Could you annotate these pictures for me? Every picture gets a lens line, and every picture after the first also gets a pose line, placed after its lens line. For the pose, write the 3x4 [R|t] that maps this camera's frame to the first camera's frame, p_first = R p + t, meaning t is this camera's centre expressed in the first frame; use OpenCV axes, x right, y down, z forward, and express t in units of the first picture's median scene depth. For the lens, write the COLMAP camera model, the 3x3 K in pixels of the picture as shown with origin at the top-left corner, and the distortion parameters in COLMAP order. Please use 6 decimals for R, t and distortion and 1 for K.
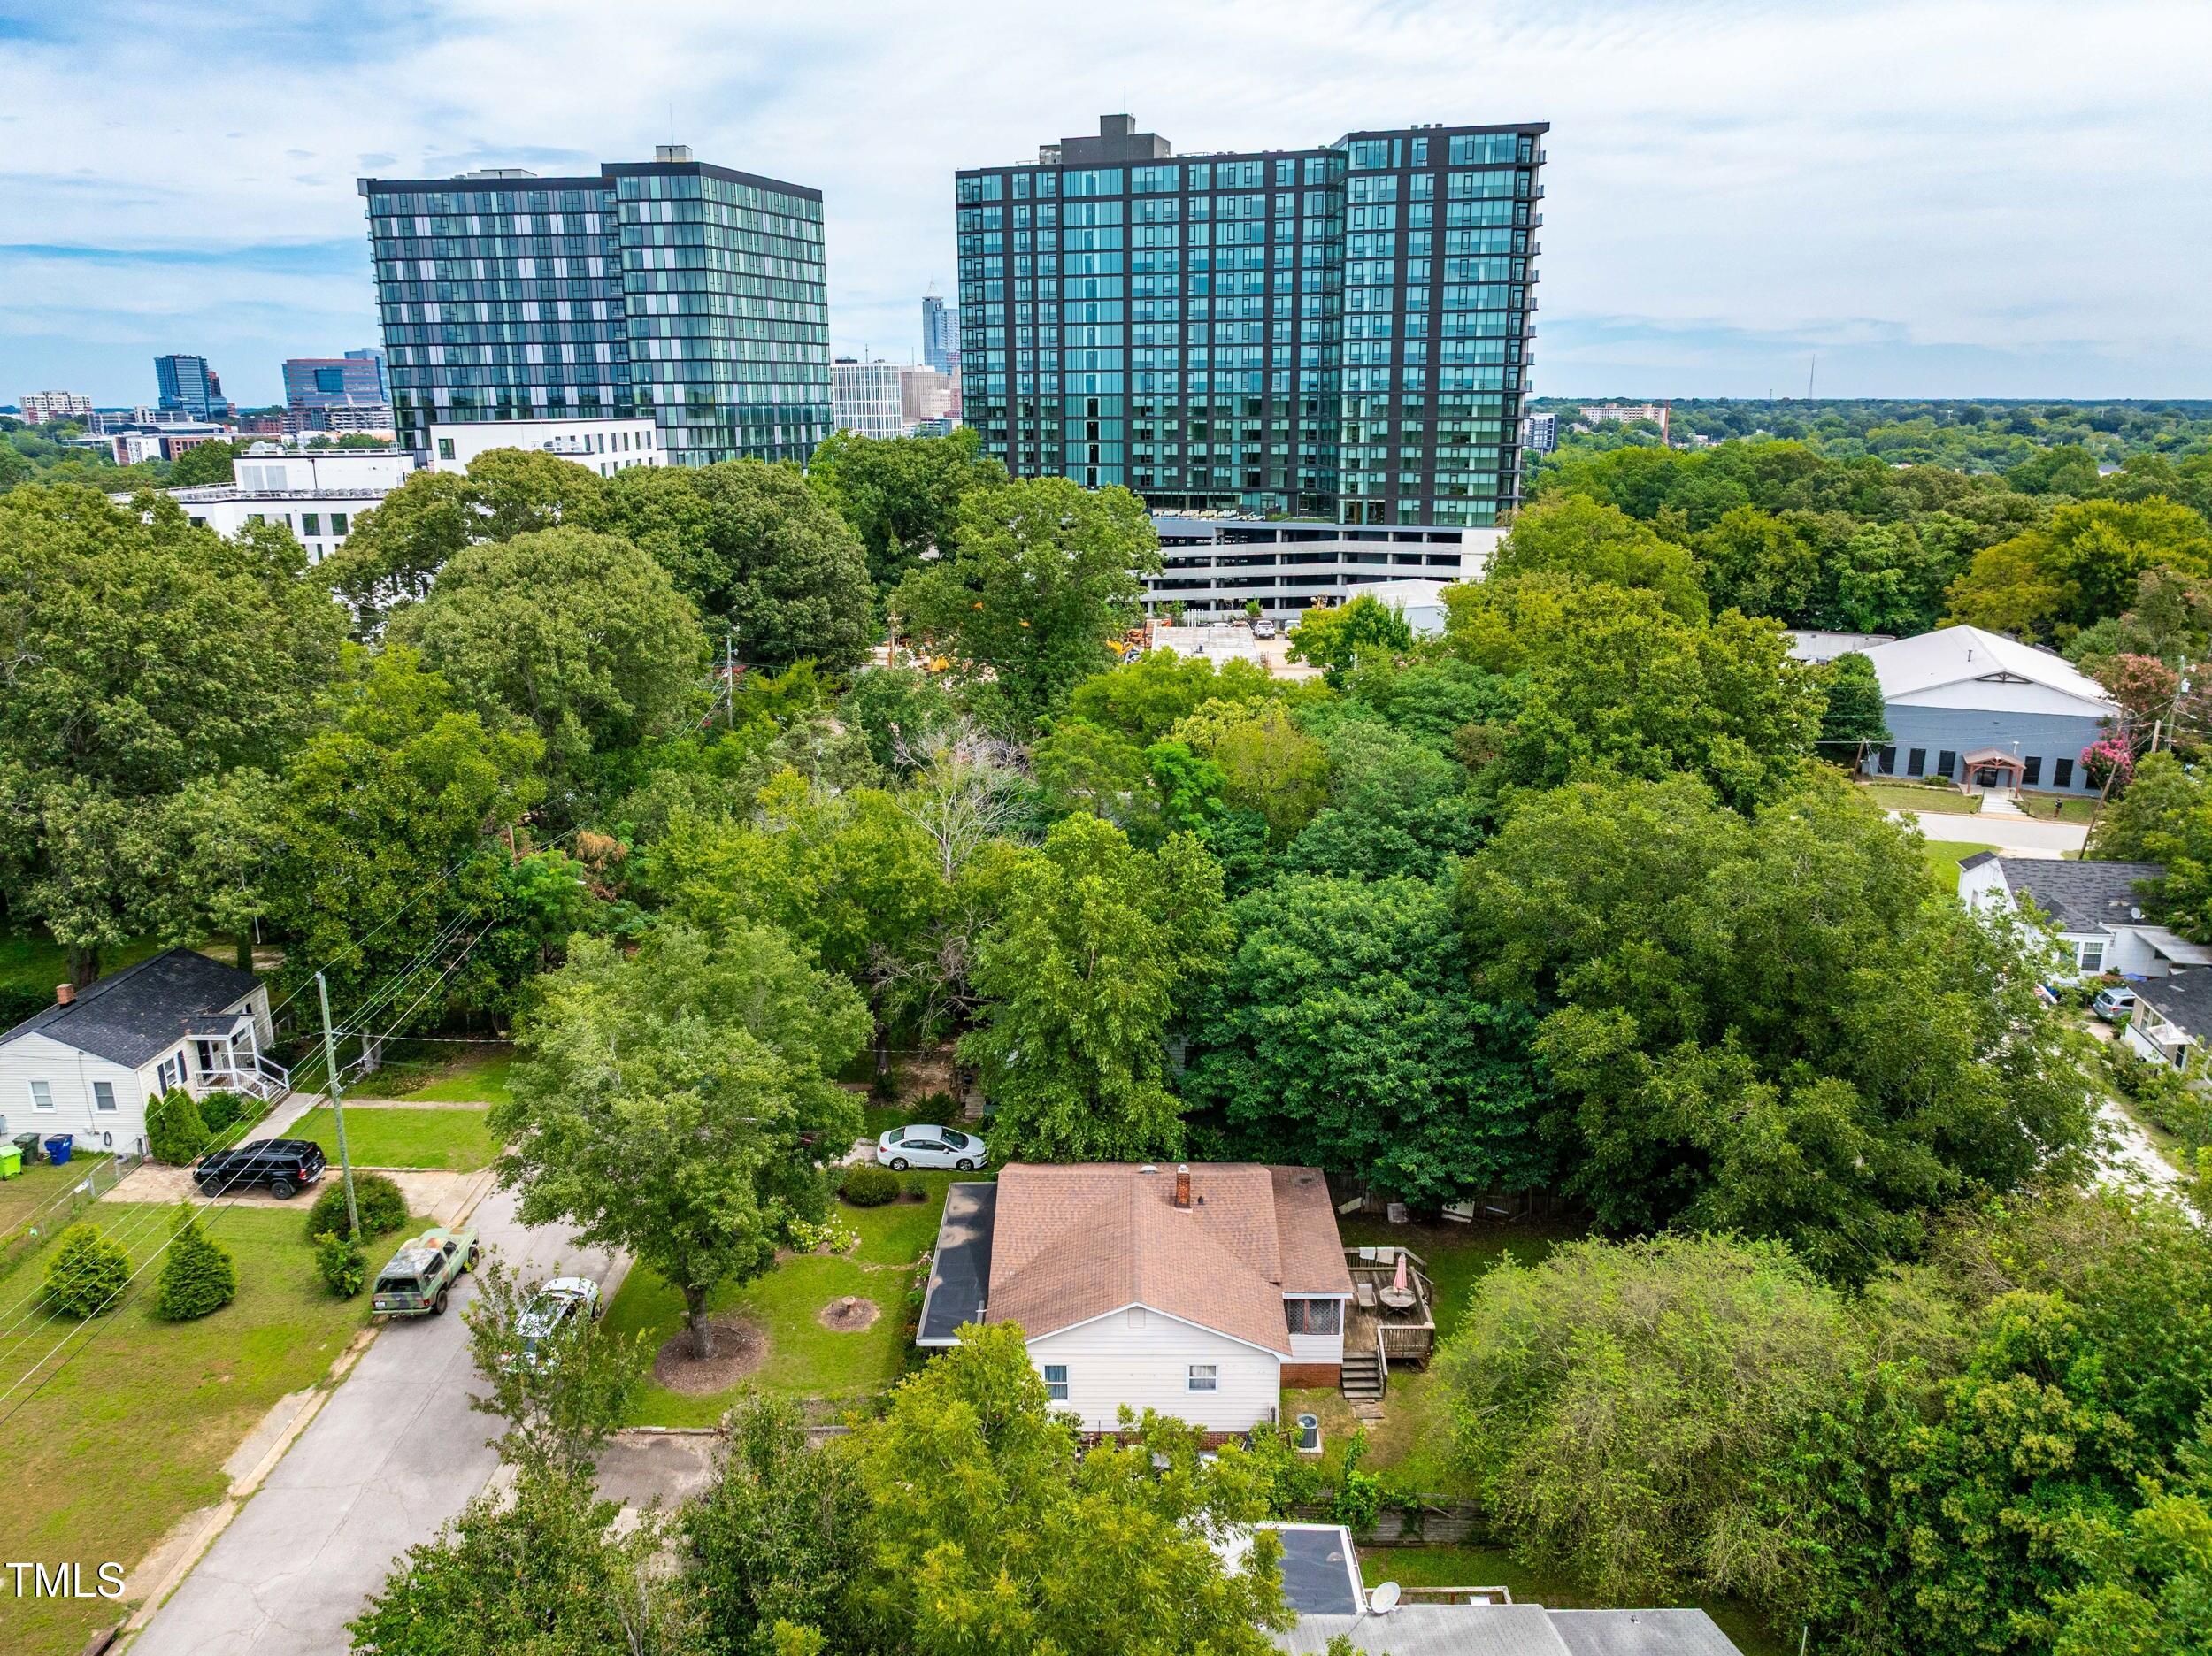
lens RADIAL K [[1550.1, 0, 1109.9], [0, 1550.1, 814.8], [0, 0, 1]] dist [-0.028881, 0.009380]
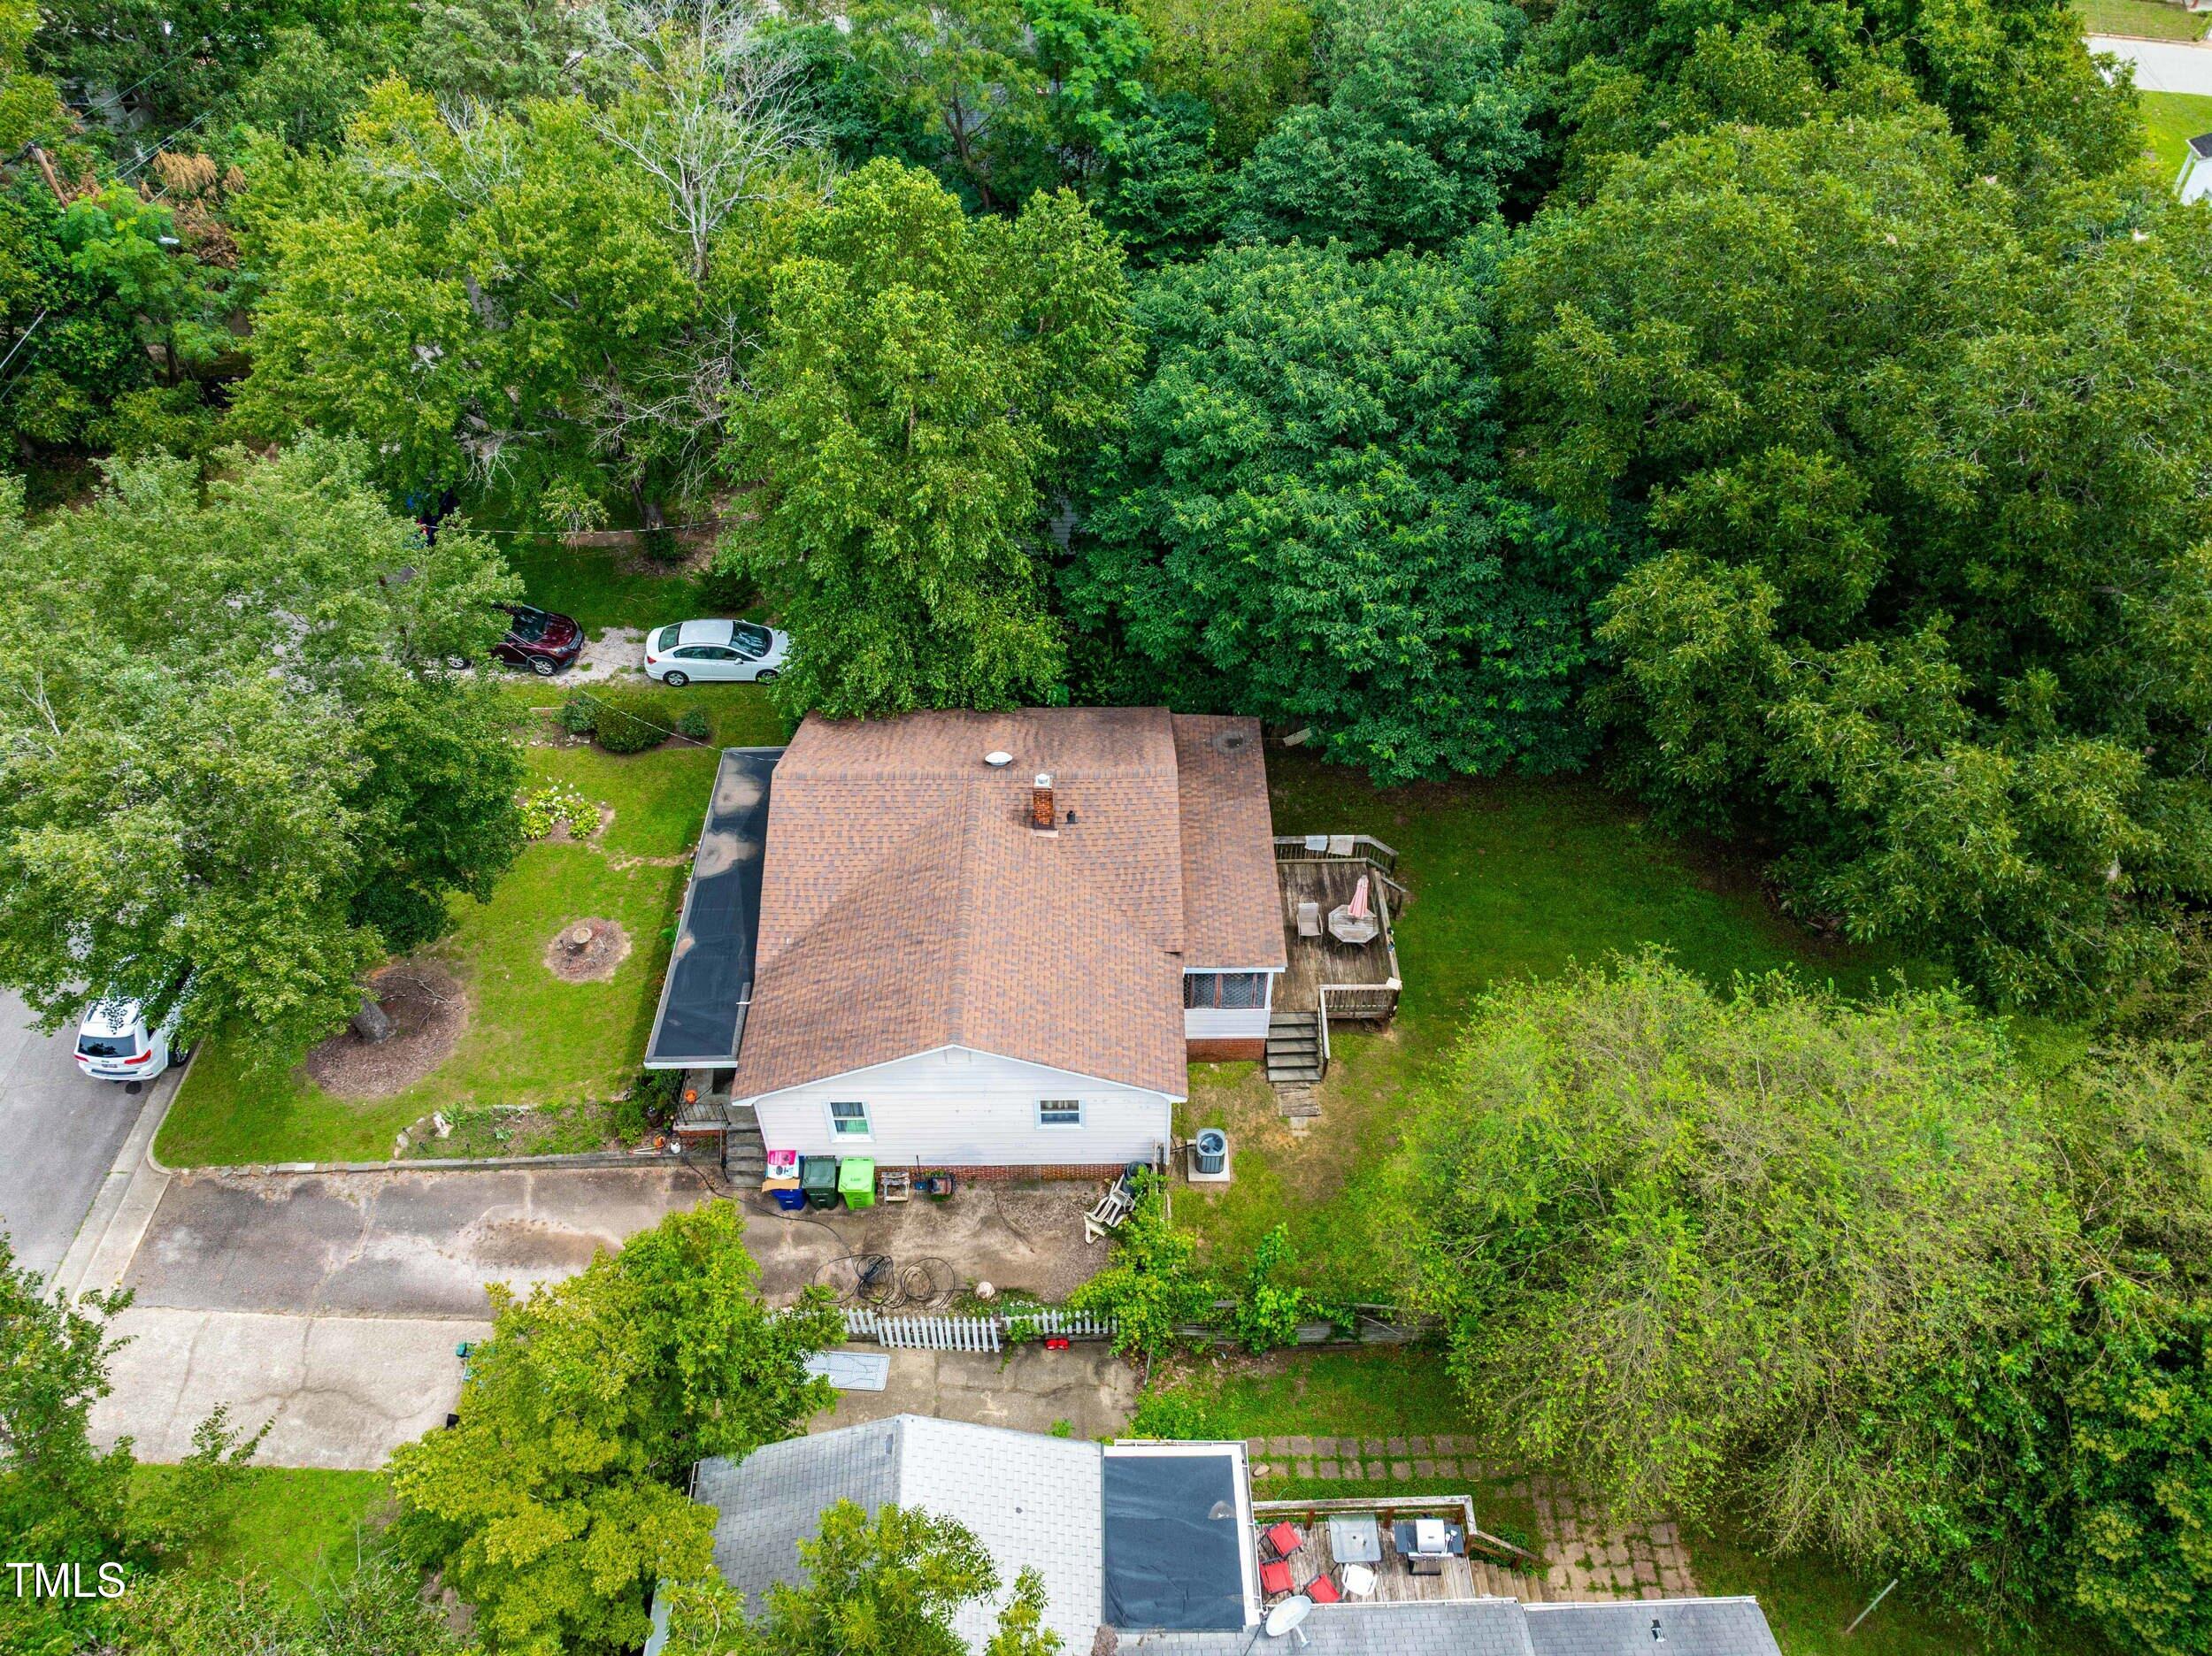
lens RADIAL K [[1554.3, 0, 1107.0], [0, 1554.3, 824.9], [0, 0, 1]] dist [-0.033490, 0.018957]
pose [[0.999897, -0.011339, 0.008747, 0.062535], [0.005579, 0.870974, 0.491297, -0.073858], [-0.013189, -0.491198, 0.870948, 0.372396]]
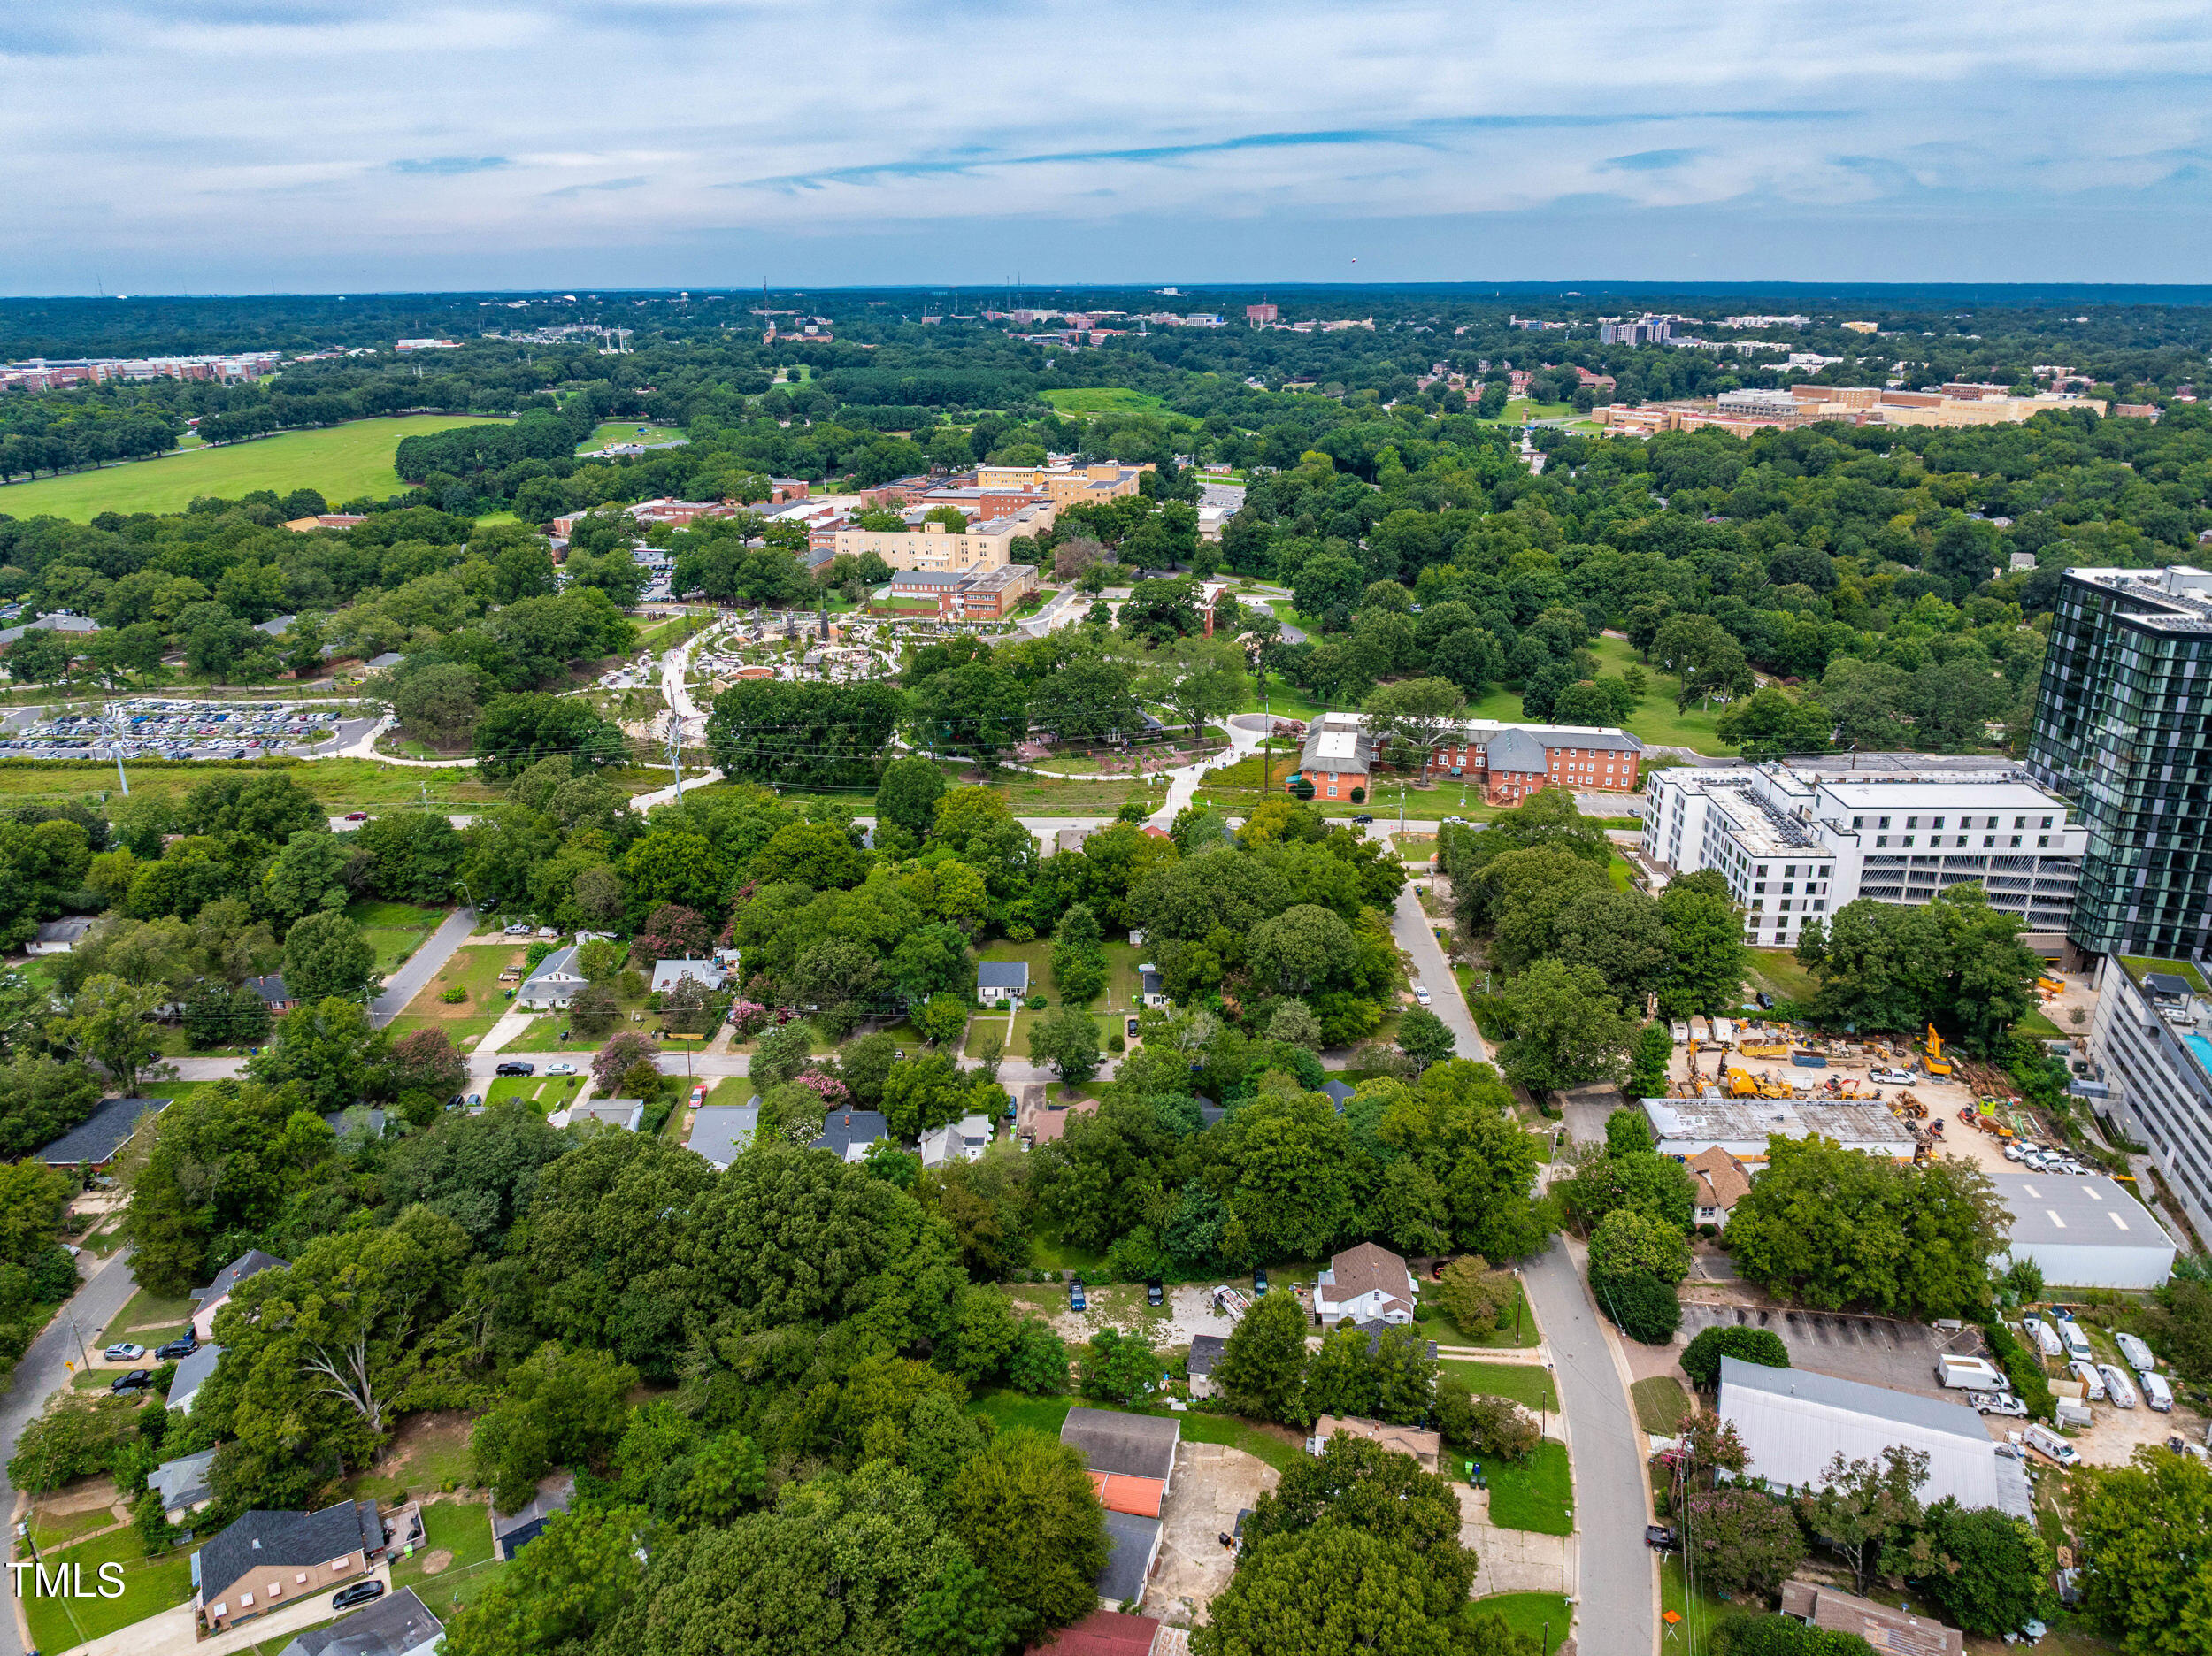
lens RADIAL K [[1557.1, 0, 1109.2], [0, 1557.1, 828.6], [0, 0, 1]] dist [-0.025860, 0.011976]
pose [[0.002289, 0.339749, -0.940513, 3.483500], [-0.253016, 0.910110, 0.328150, -1.752584], [0.967459, 0.237213, 0.088045, 0.455367]]
